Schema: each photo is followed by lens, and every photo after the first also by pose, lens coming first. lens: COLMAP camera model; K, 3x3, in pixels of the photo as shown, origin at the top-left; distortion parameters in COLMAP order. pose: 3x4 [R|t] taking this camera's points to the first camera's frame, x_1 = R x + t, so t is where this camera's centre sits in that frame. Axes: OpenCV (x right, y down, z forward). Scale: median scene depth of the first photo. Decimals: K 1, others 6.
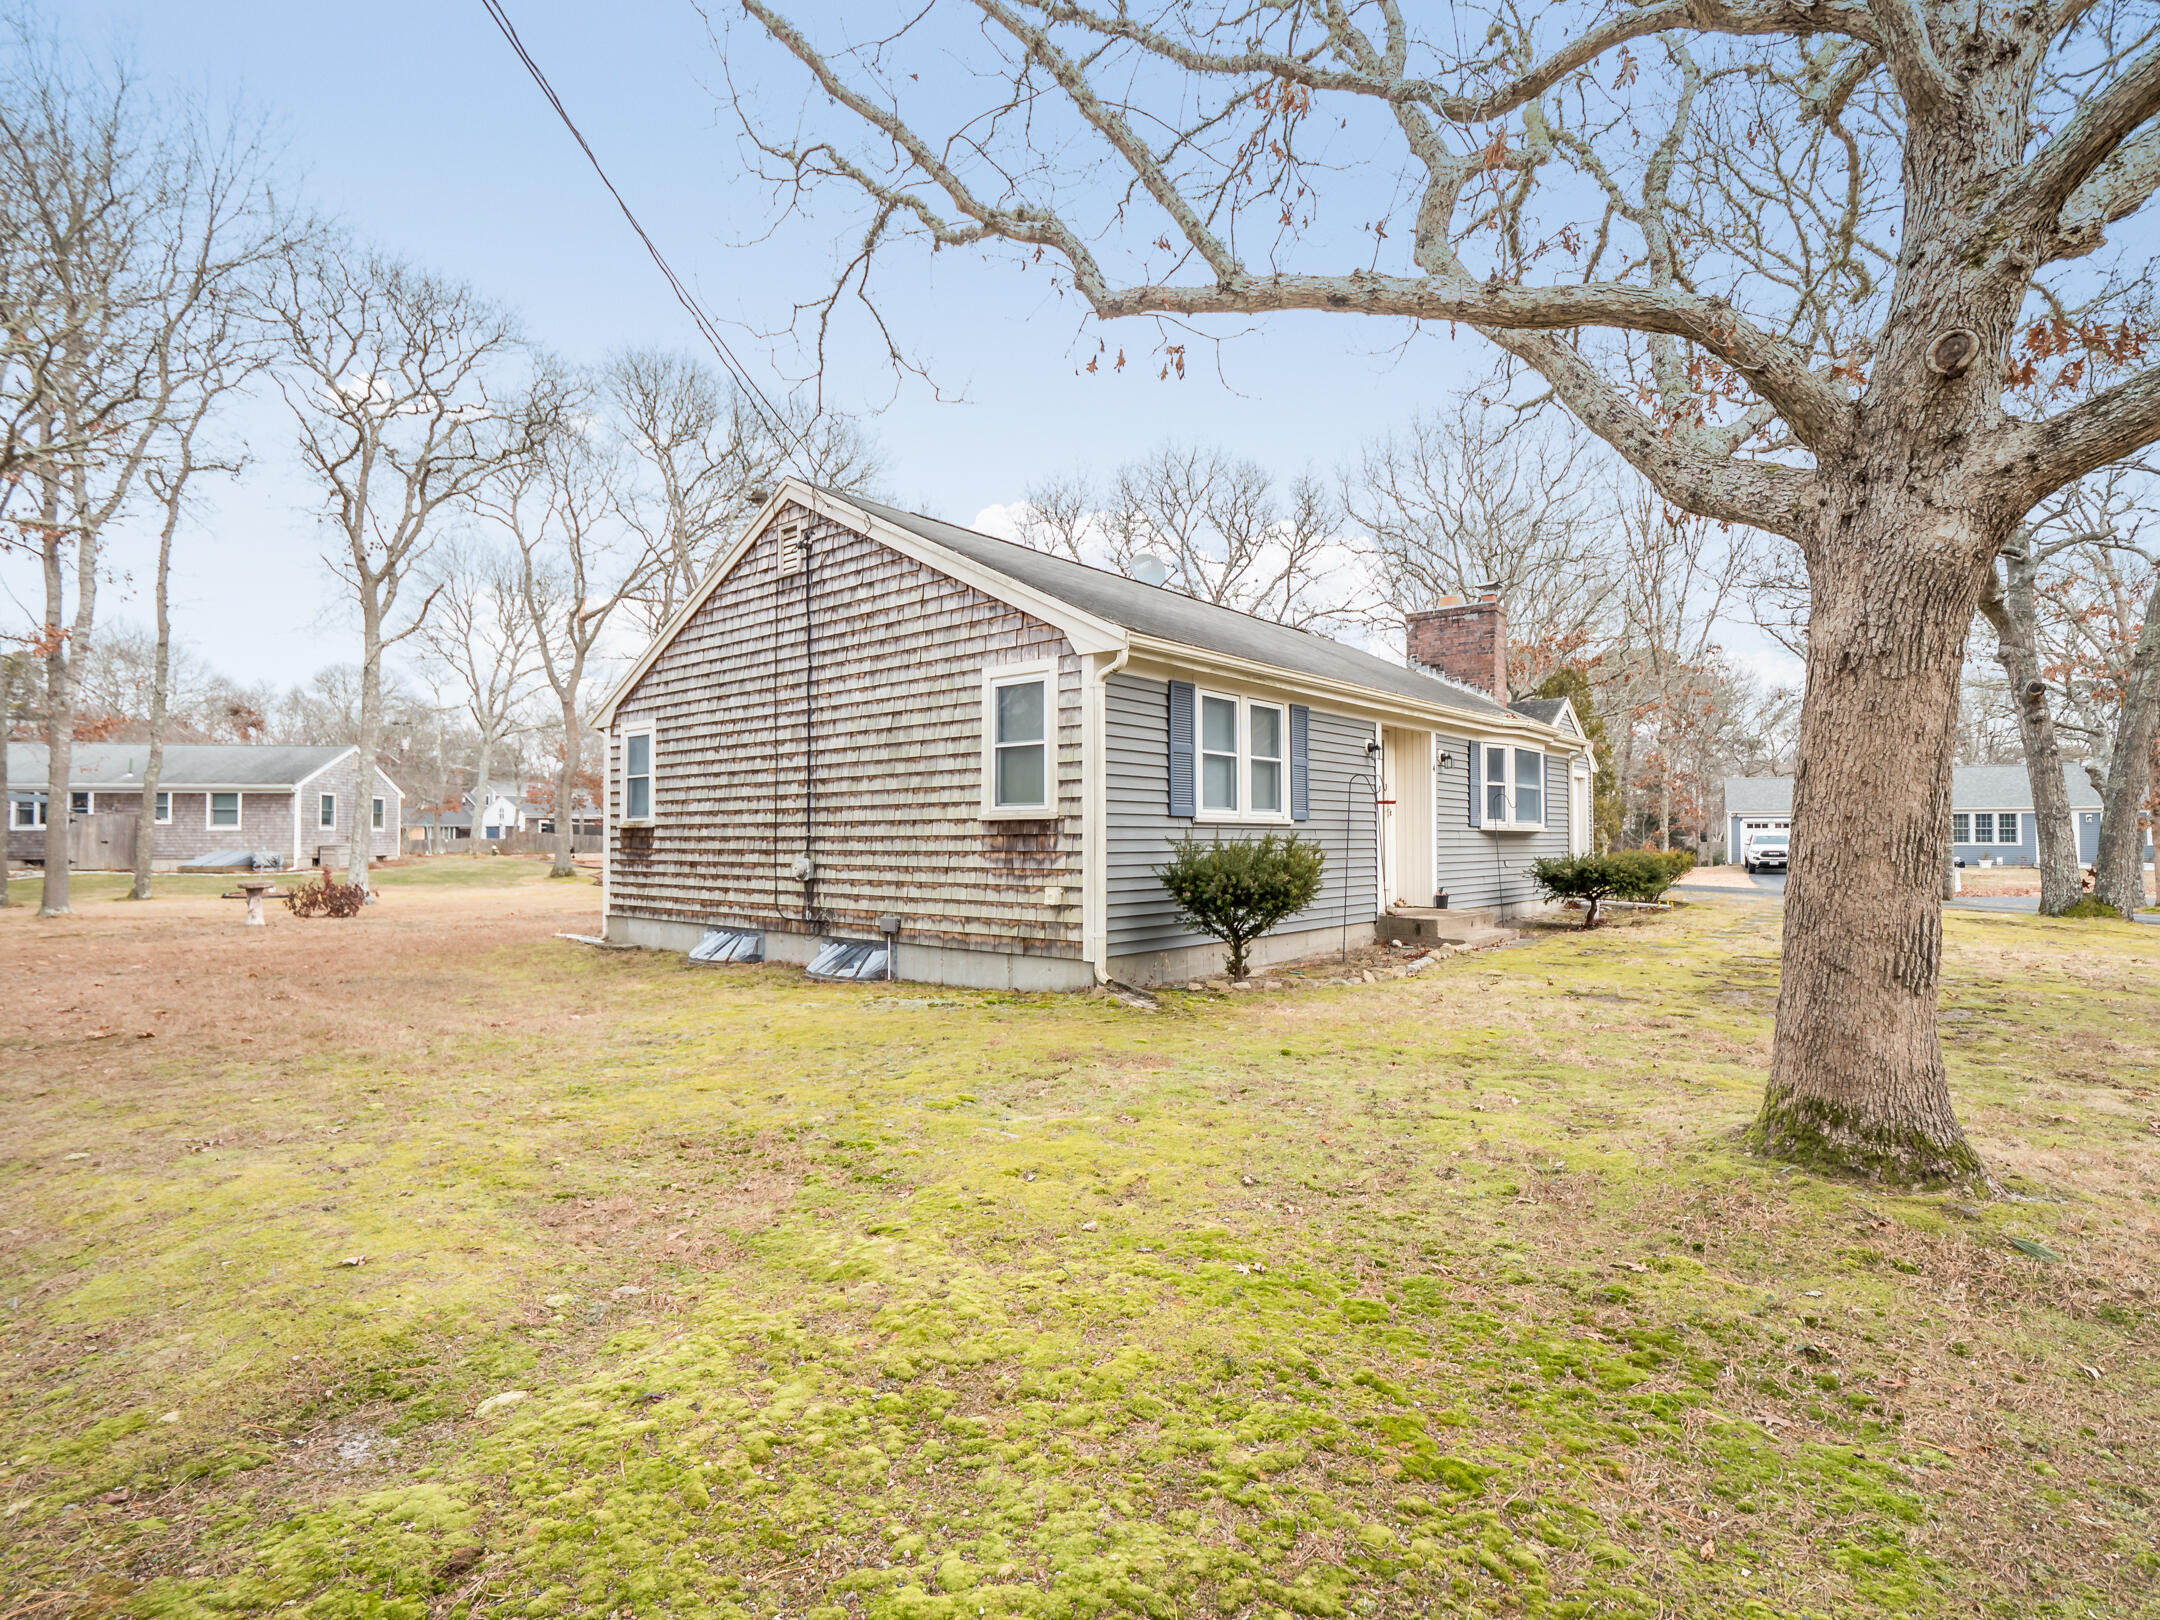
lens RADIAL K [[1048.6, 0, 1086.7], [0, 1048.6, 803.6], [0, 0, 1]] dist [-0.004243, -0.000308]
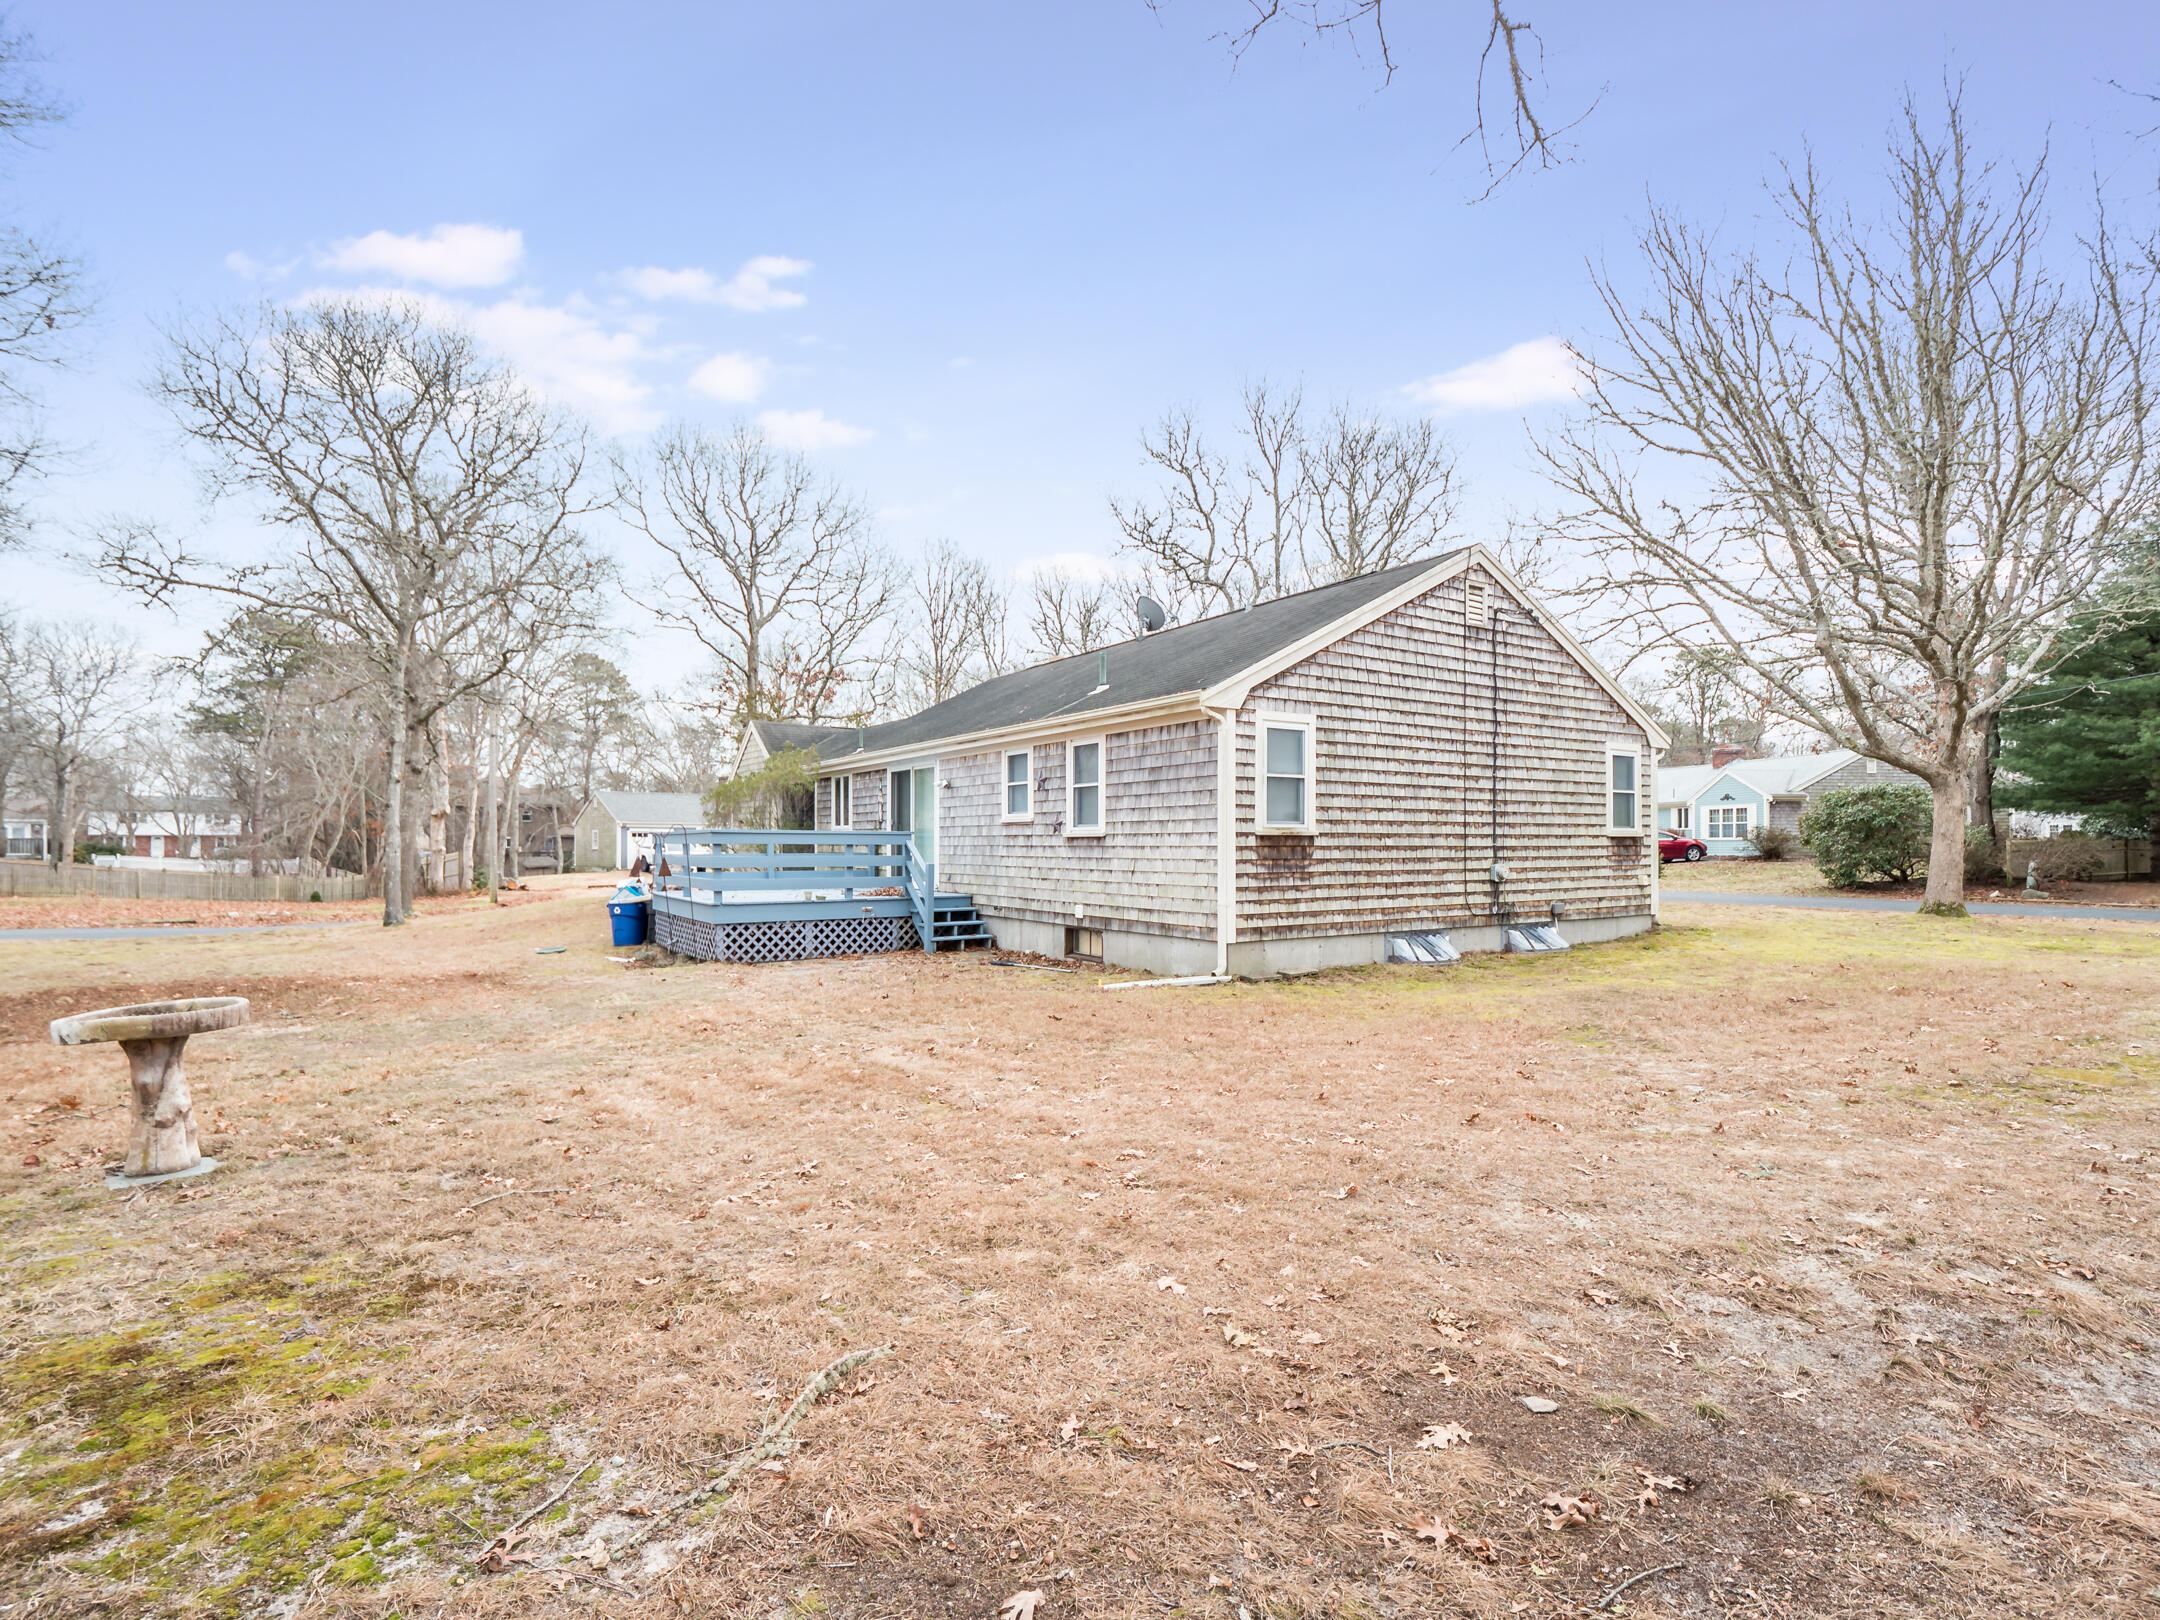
lens RADIAL K [[1048.6, 0, 1087.9], [0, 1048.6, 818.9], [0, 0, 1]] dist [-0.004243, -0.000308]
pose [[0.293285, 0.025592, 0.955682, -1.536777], [-0.032684, 0.999326, -0.016730, 0.034504], [-0.955466, -0.026329, 0.293924, 1.061122]]
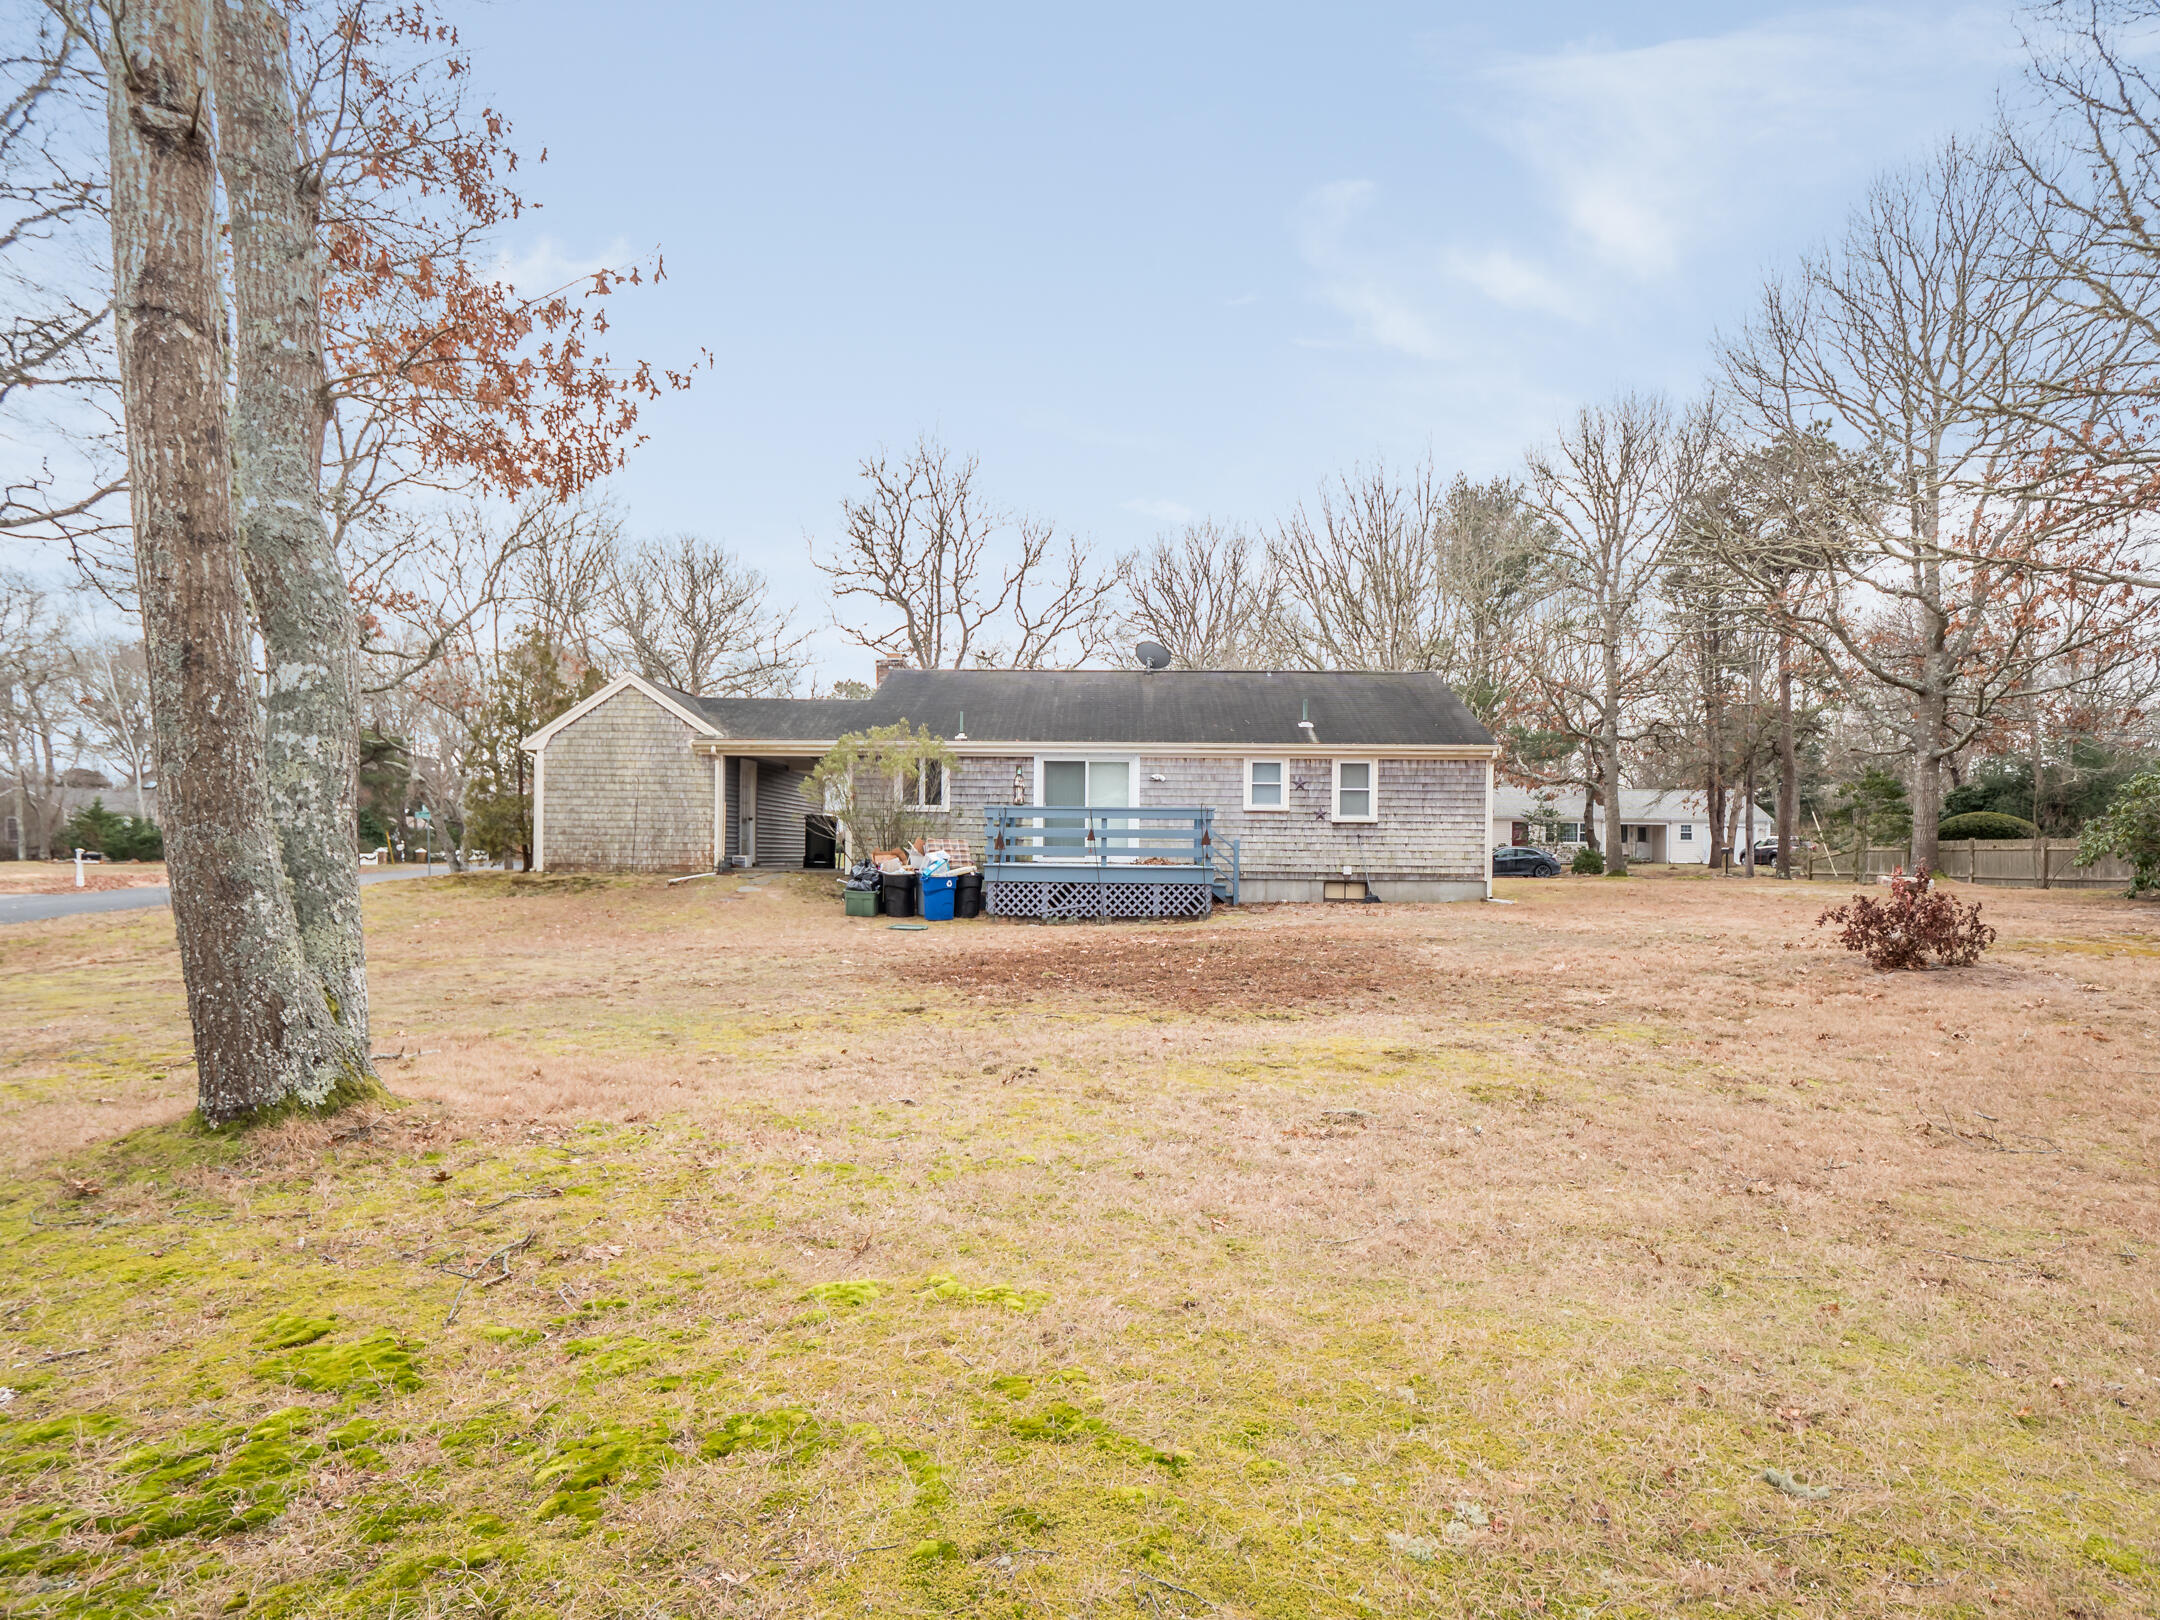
lens RADIAL K [[1048.6, 0, 1088.1], [0, 1048.6, 829.1], [0, 0, 1]] dist [-0.004243, -0.000308]
pose [[-0.597278, 0.013778, 0.801916, -1.608512], [-0.036318, 0.998362, -0.044203, 0.145462], [-0.801211, -0.055525, -0.595800, 2.887156]]
